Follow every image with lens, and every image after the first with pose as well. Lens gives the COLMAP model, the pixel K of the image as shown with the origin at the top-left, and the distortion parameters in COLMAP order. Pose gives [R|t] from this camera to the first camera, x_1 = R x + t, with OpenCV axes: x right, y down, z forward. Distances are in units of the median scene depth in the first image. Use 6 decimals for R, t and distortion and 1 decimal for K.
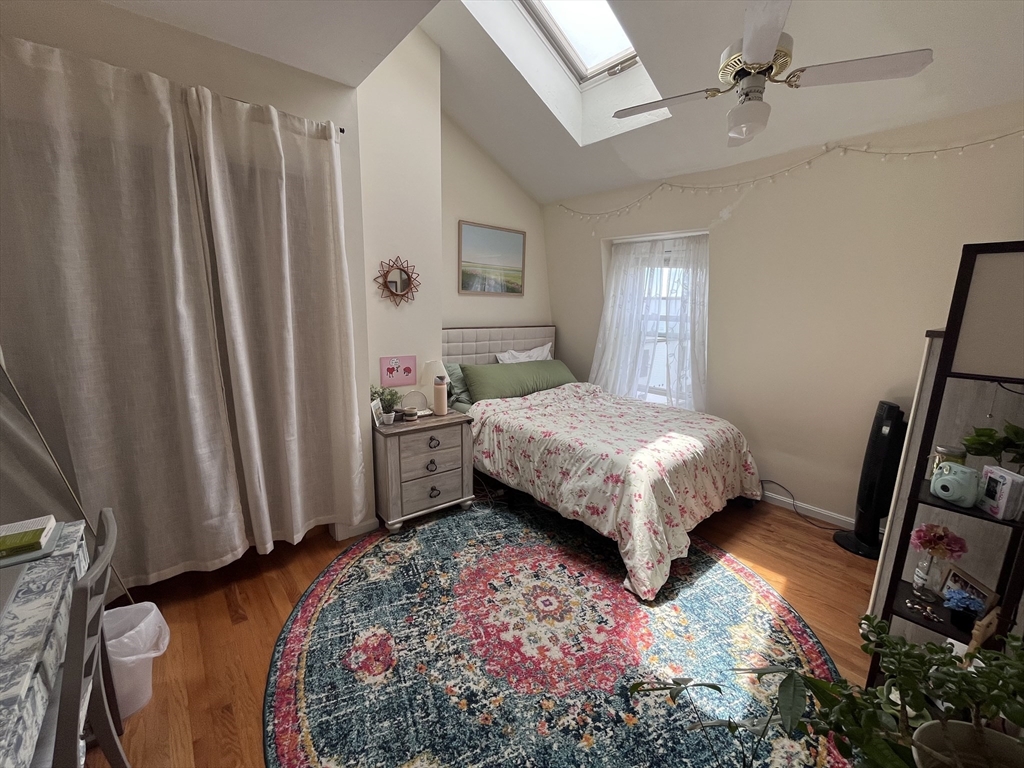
lens RADIAL K [[414.4, 0, 510.2], [0, 414.4, 384.0], [0, 0, 1]] dist [-0.002302, -0.000306]
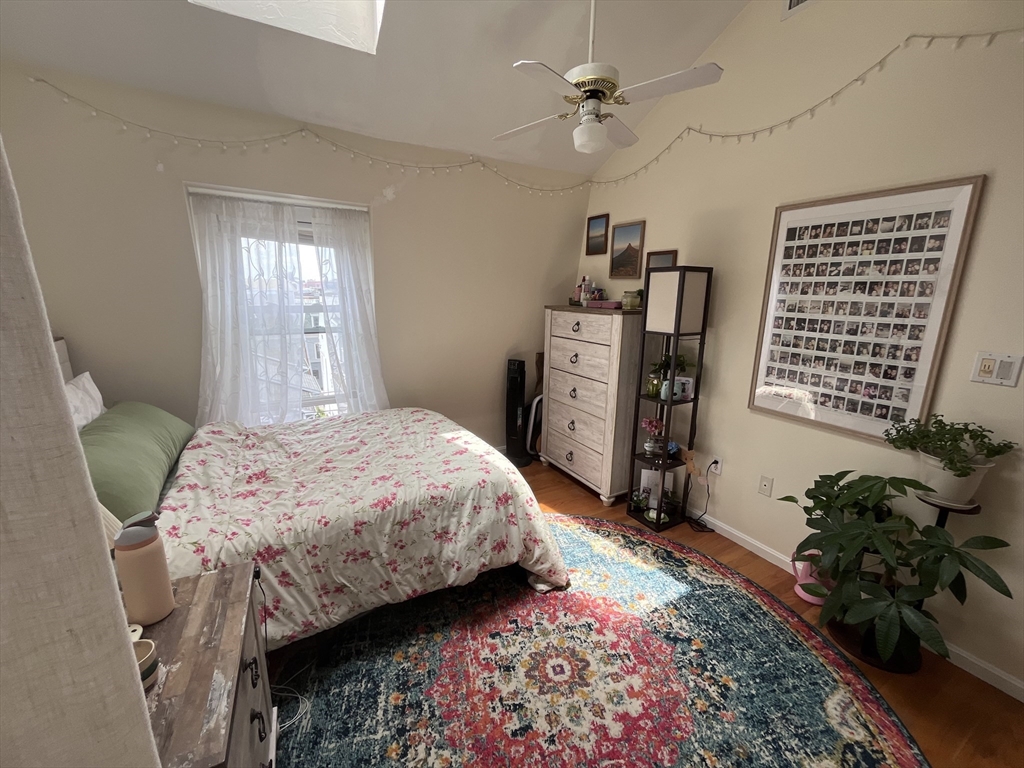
lens RADIAL K [[414.4, 0, 511.3], [0, 414.4, 384.1], [0, 0, 1]] dist [-0.002302, -0.000306]
pose [[0.190752, -0.236209, 0.952795, -0.529304], [0.175271, 0.963216, 0.203703, -0.185262], [-0.965864, 0.128140, 0.225136, 0.759610]]
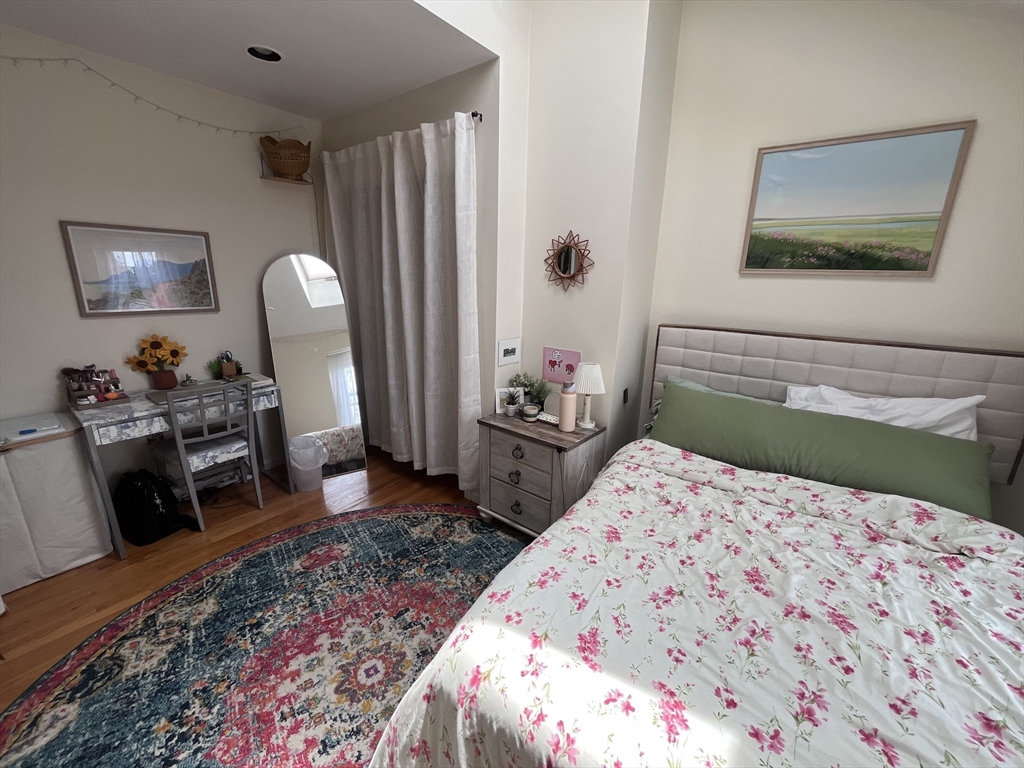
lens RADIAL K [[414.4, 0, 511.6], [0, 414.4, 384.0], [0, 0, 1]] dist [-0.002302, -0.000306]
pose [[0.218649, 0.232418, -0.947721, 0.699757], [-0.197210, 0.961704, 0.190349, -0.182768], [0.955668, 0.145281, 0.256111, 0.888942]]
